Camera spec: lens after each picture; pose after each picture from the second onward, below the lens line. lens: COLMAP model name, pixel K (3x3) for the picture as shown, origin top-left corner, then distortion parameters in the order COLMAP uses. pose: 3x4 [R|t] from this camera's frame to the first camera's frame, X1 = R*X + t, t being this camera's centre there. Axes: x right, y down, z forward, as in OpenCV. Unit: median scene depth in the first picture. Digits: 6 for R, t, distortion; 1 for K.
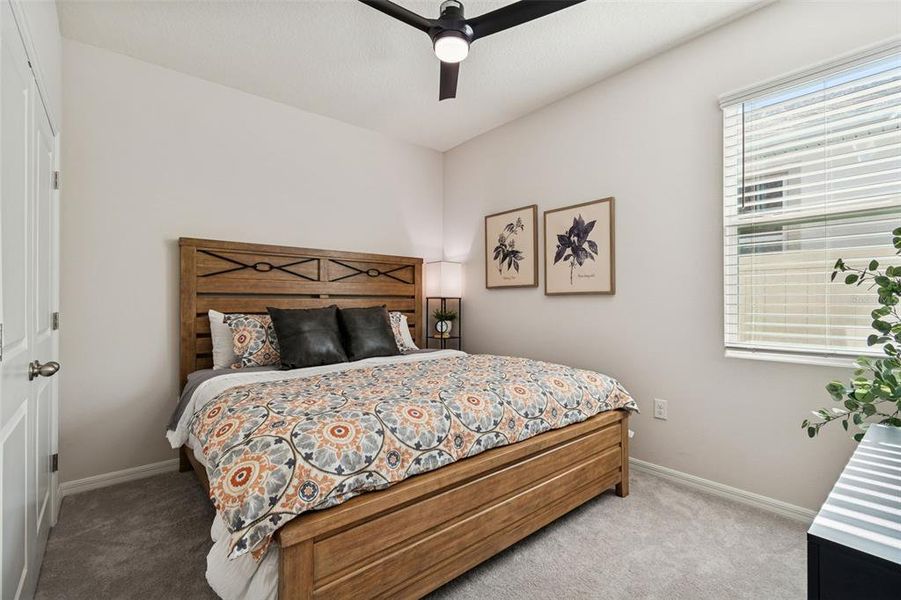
lens RADIAL K [[409.9, 0, 446.0], [0, 409.9, 302.6], [0, 0, 1]] dist [-0.000159, 0.000919]
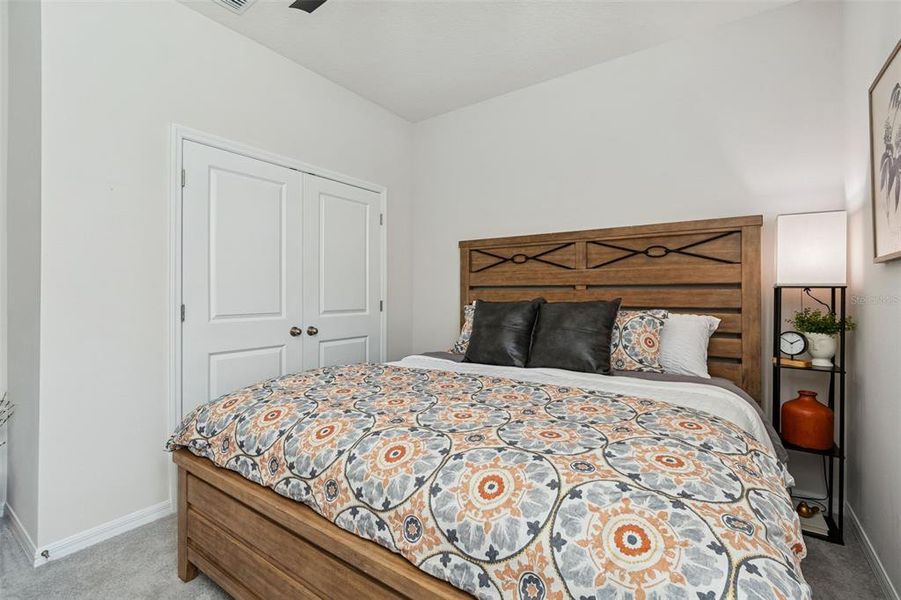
lens RADIAL K [[409.9, 0, 446.1], [0, 409.9, 291.7], [0, 0, 1]] dist [-0.000159, 0.000919]
pose [[0.242871, 0.000849, -0.970058, 0.463964], [0.001827, 0.999997, 0.001333, -0.008321], [0.970057, -0.002096, 0.242869, 0.572152]]
